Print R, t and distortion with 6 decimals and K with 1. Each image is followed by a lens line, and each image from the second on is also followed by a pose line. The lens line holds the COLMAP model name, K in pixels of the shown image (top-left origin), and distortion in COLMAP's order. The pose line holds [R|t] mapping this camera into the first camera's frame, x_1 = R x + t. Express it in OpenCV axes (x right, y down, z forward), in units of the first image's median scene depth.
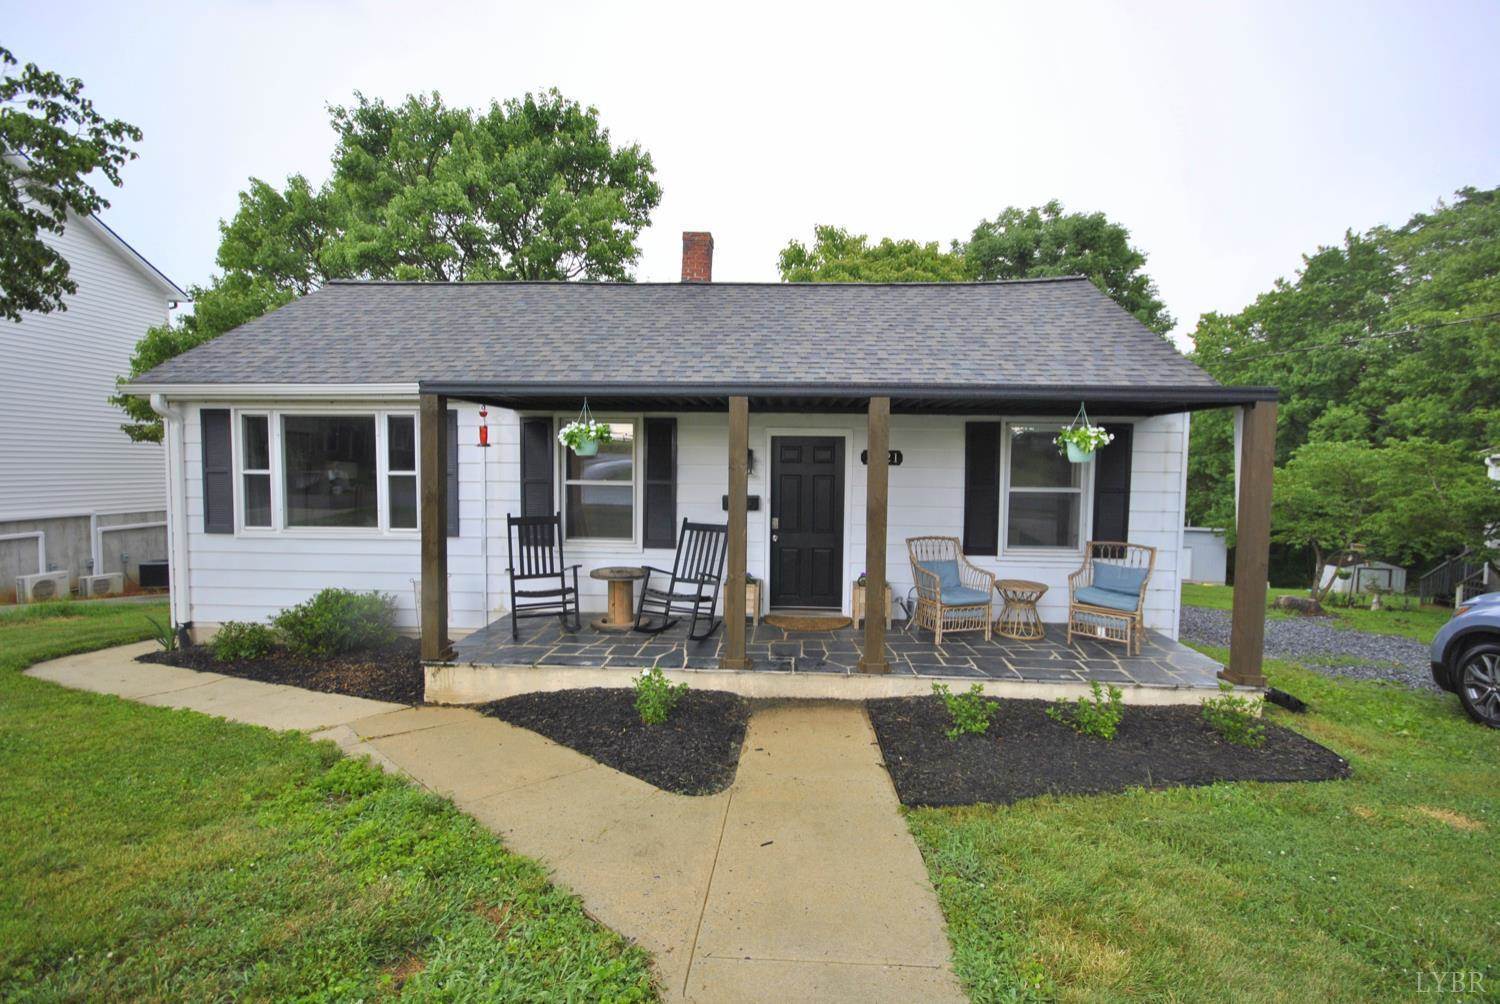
lens RADIAL K [[659.3, 0, 748.5], [0, 659.3, 507.4], [0, 0, 1]] dist [0.000719, -0.005758]
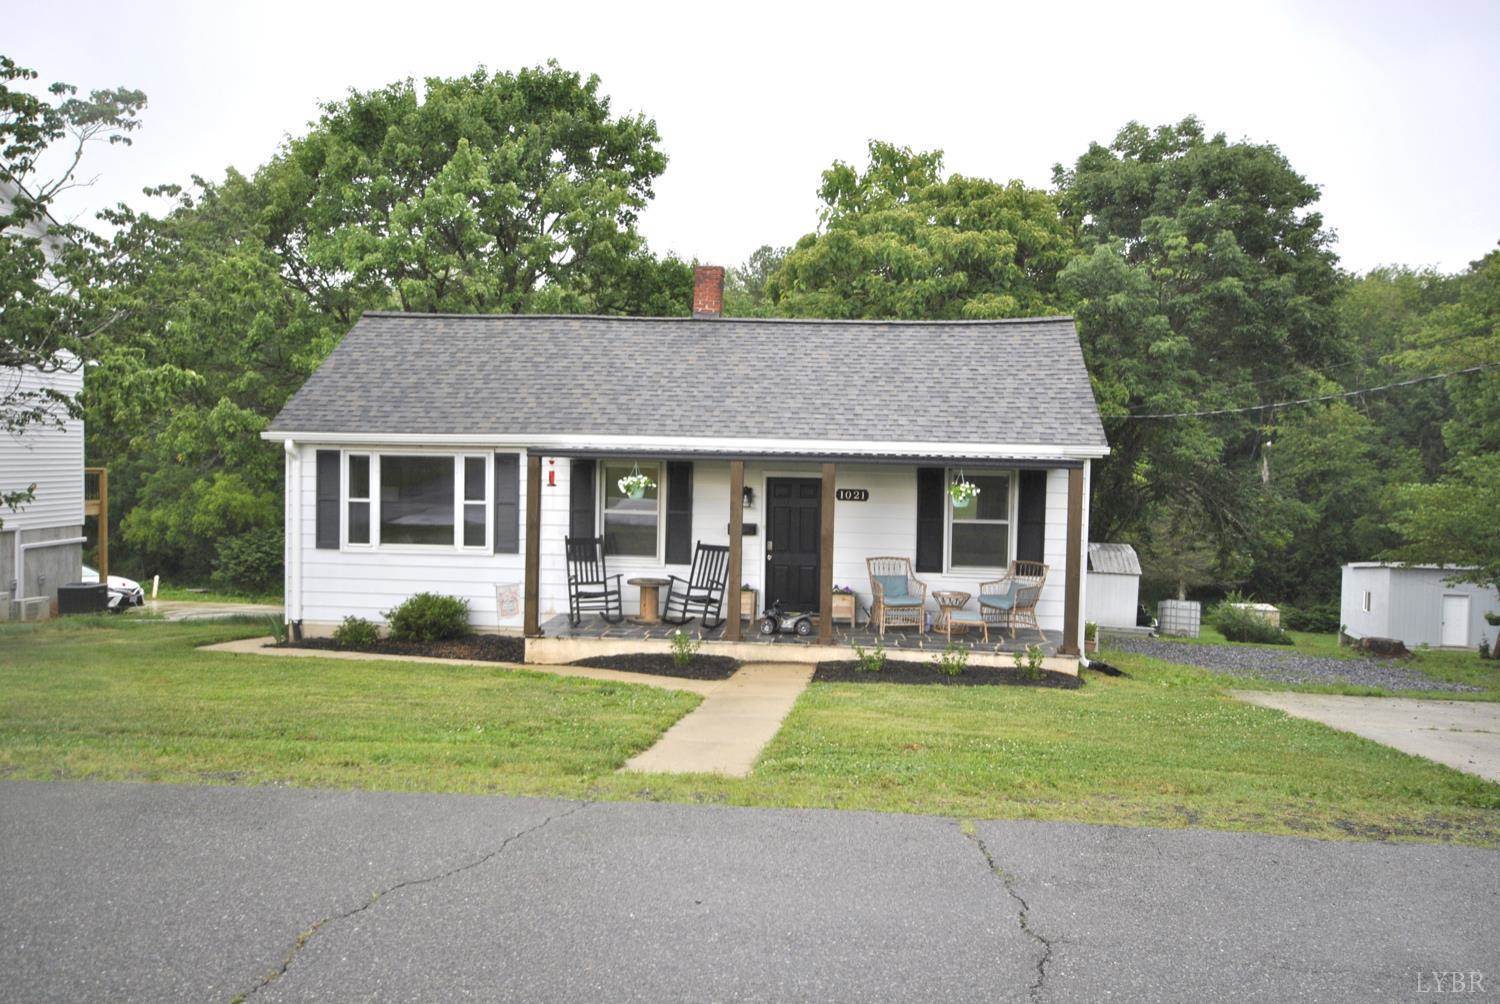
lens RADIAL K [[1226.7, 0, 749.1], [0, 1226.7, 505.8], [0, 0, 1]] dist [0.015554, 0.021376]
pose [[0.999268, 0.010264, -0.036855, 0.089687], [-0.010775, 0.999848, -0.013715, -0.020042], [0.036709, 0.014102, 0.999226, -1.382234]]
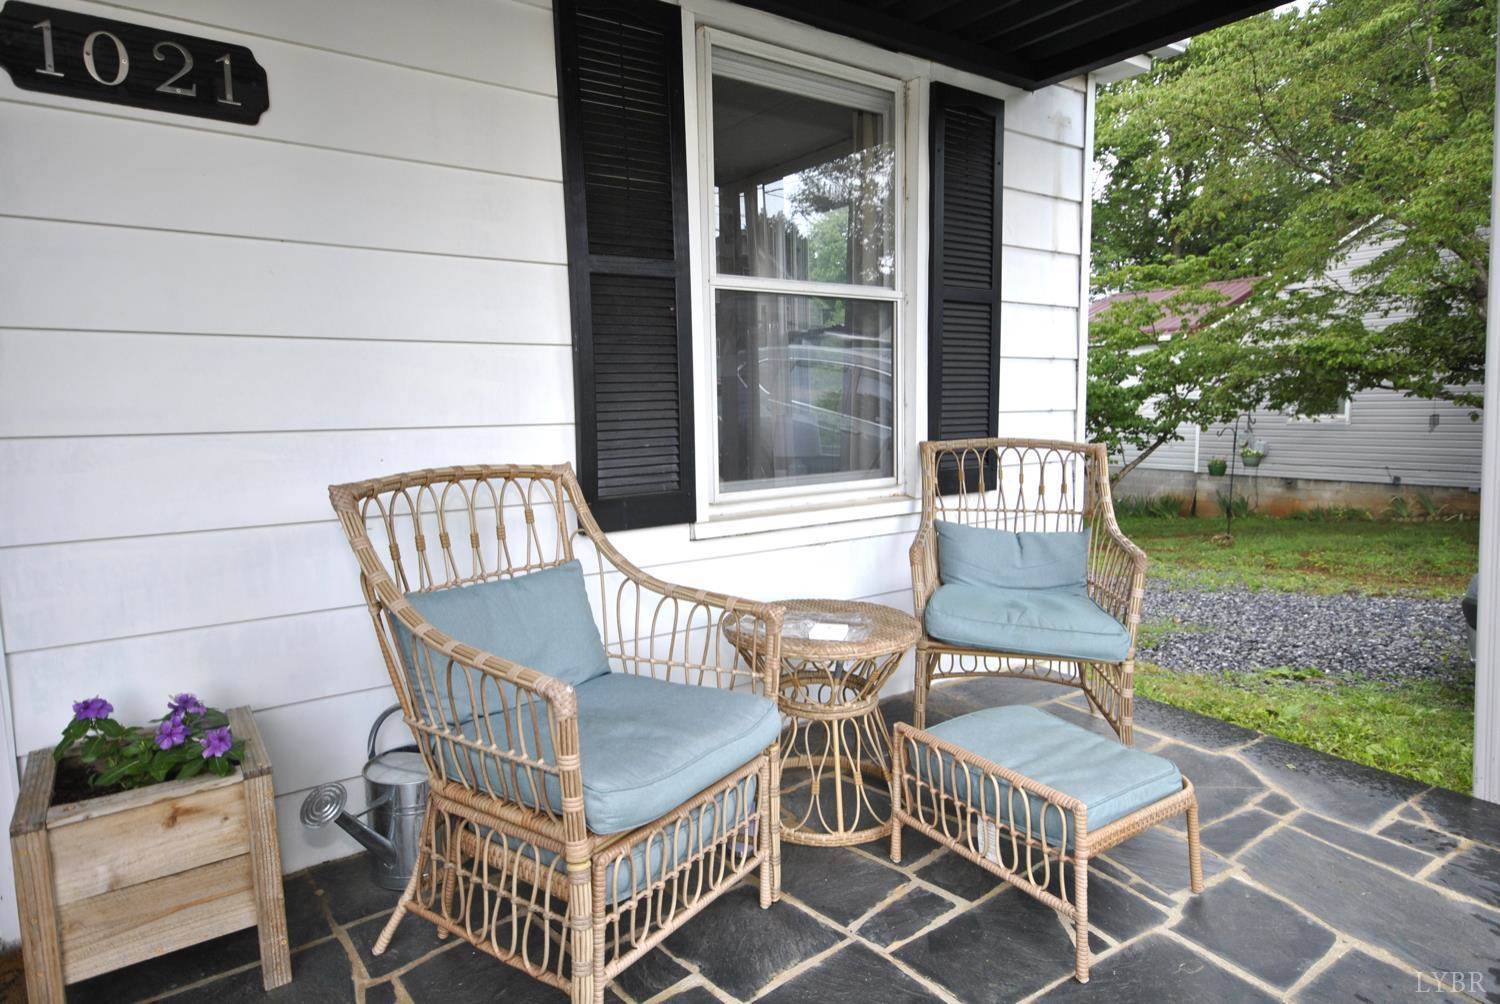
lens RADIAL K [[882.1, 0, 755.9], [0, 882.1, 504.1], [0, 0, 1]] dist [0.005962, 0.000696]
pose [[0.759917, -0.103569, 0.641716, 0.160670], [0.060992, 0.994230, 0.088236, 0.035116], [-0.647152, -0.027912, 0.761850, 0.694757]]
